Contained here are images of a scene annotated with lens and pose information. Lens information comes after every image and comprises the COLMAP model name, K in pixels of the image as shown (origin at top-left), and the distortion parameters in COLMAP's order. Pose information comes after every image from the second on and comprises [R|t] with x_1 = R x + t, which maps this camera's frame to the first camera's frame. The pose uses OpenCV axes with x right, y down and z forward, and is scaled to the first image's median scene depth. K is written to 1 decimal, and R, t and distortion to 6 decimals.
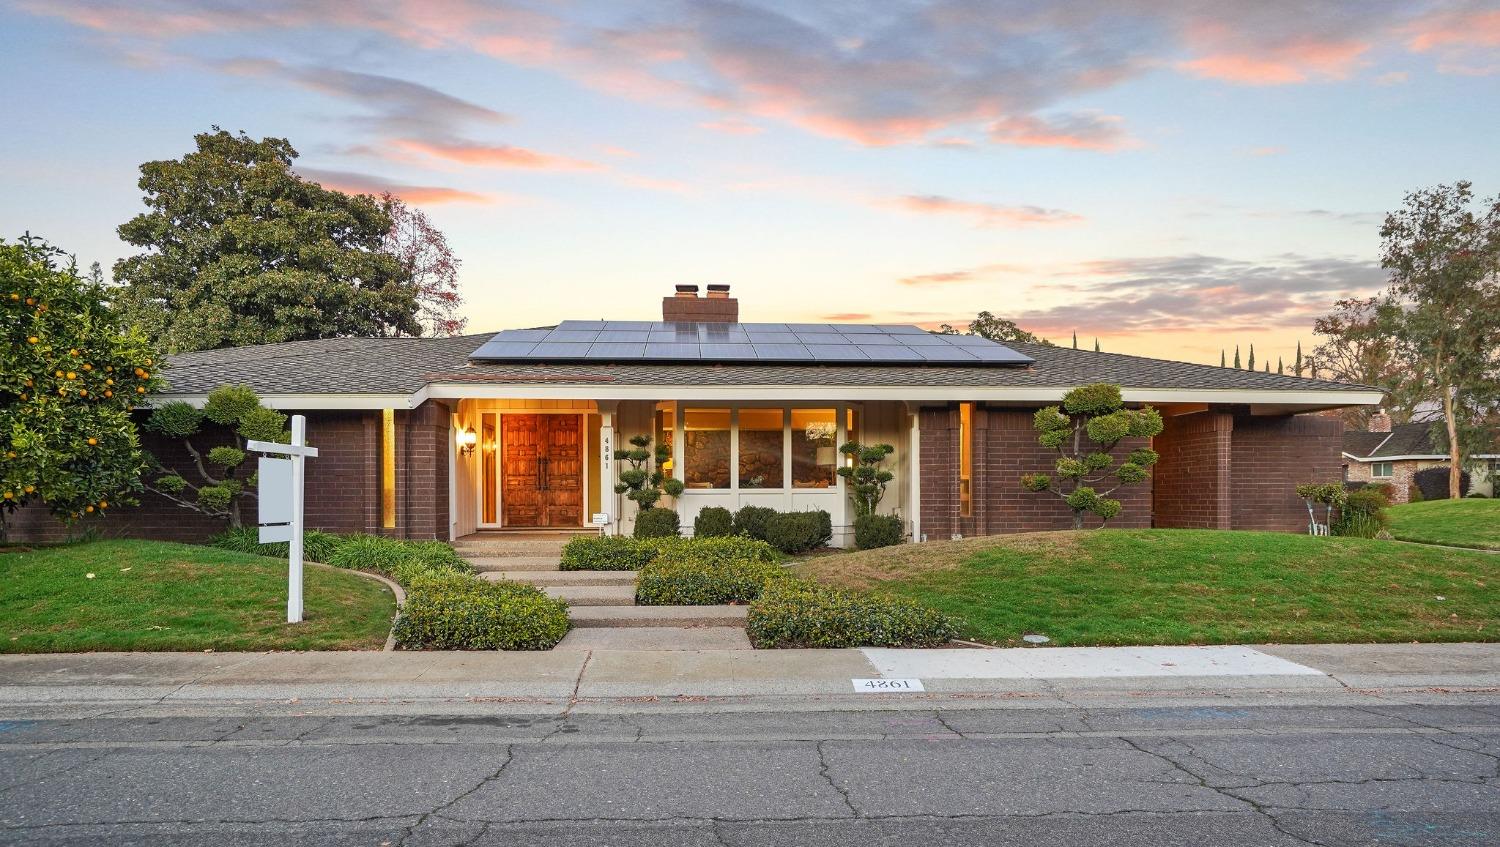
lens RADIAL K [[878.9, 0, 743.3], [0, 878.9, 498.7], [0, 0, 1]] dist [-0.020156, 0.027439]
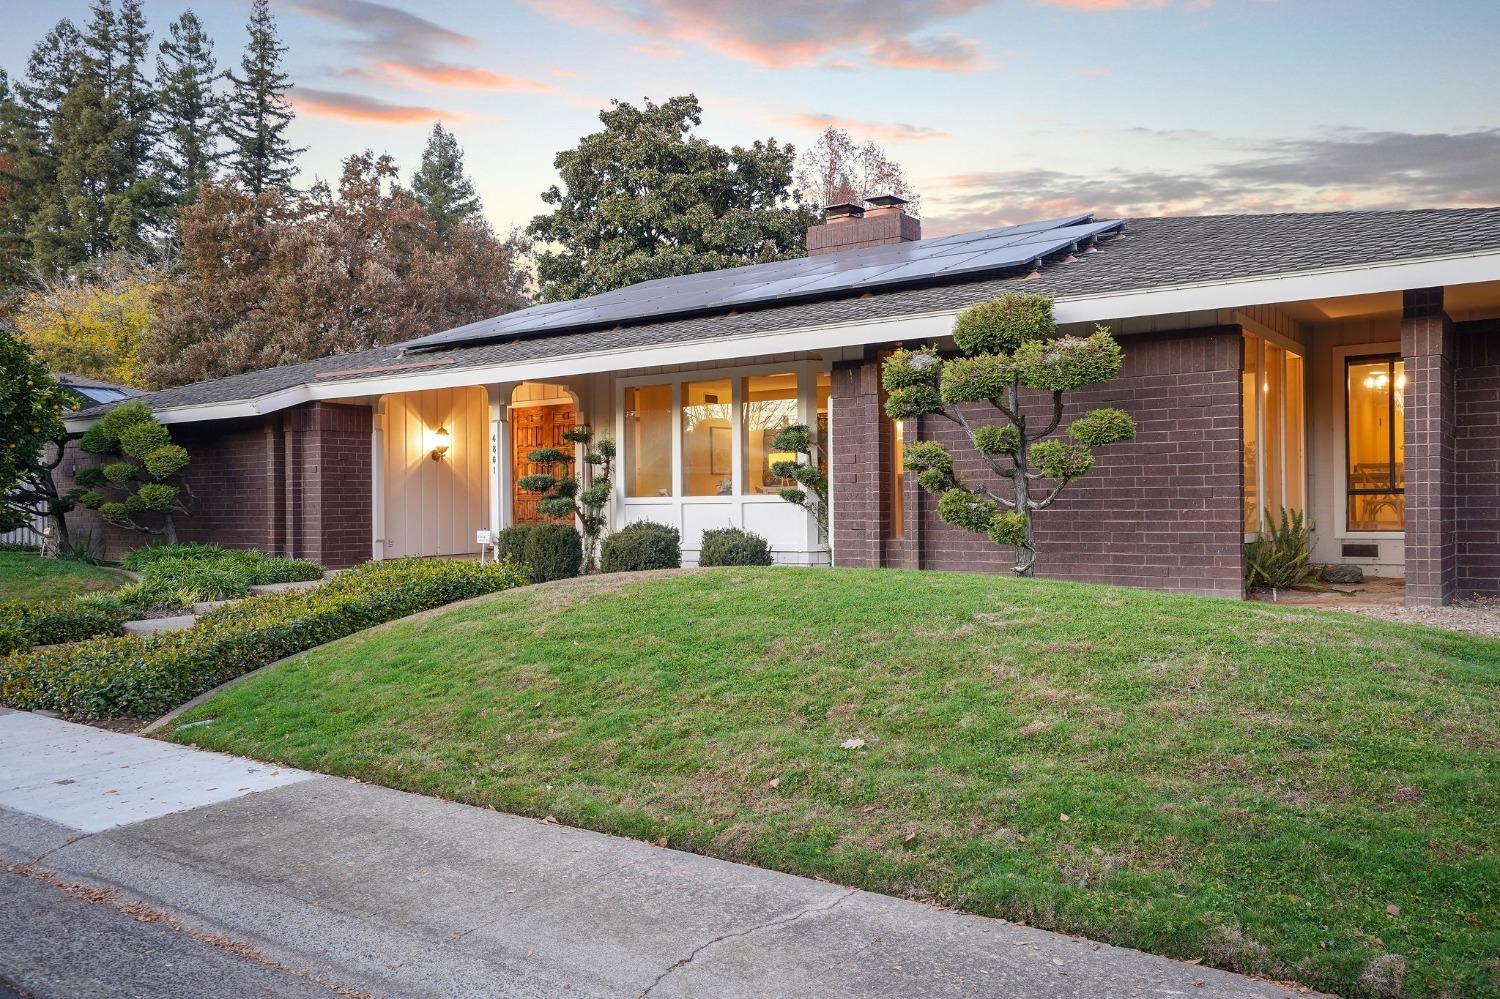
lens RADIAL K [[1188.0, 0, 750.0], [0, 1188.0, 499.5], [0, 0, 1]] dist [0.011361, 0.055638]
pose [[0.774929, -0.009351, -0.631980, 0.650744], [0.007243, 0.999956, -0.005915, -0.002890], [0.632007, 0.000006, 0.774962, 0.295311]]
